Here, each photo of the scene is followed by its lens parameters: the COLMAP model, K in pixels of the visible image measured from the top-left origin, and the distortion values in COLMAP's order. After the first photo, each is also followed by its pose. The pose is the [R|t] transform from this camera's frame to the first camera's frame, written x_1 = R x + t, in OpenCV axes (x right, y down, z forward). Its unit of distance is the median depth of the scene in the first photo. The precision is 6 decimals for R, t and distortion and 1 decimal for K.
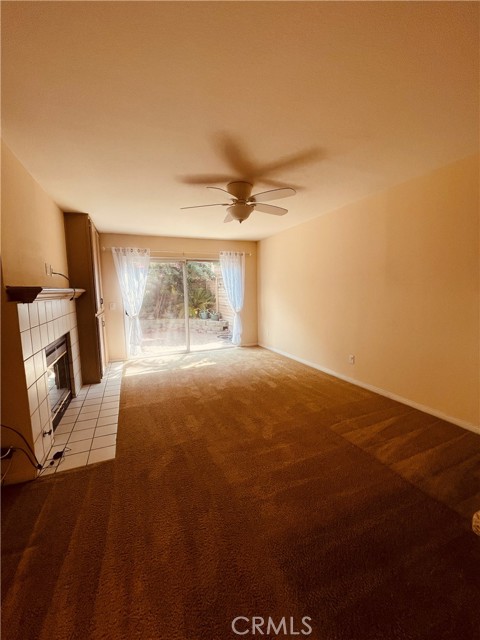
lens RADIAL K [[259.1, 0, 239.3], [0, 259.1, 316.1], [0, 0, 1]] dist [0.006177, 0.000215]
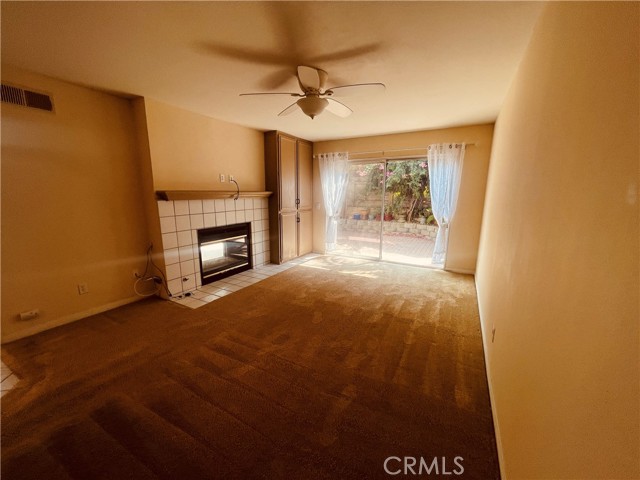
lens RADIAL K [[259.1, 0, 315.5], [0, 259.1, 241.5], [0, 0, 1]] dist [0.006177, 0.000215]
pose [[0.605769, 0.174375, -0.776297, 0.620648], [-0.097590, 0.984605, 0.145013, -0.068972], [0.789633, -0.012086, 0.613461, 0.388868]]
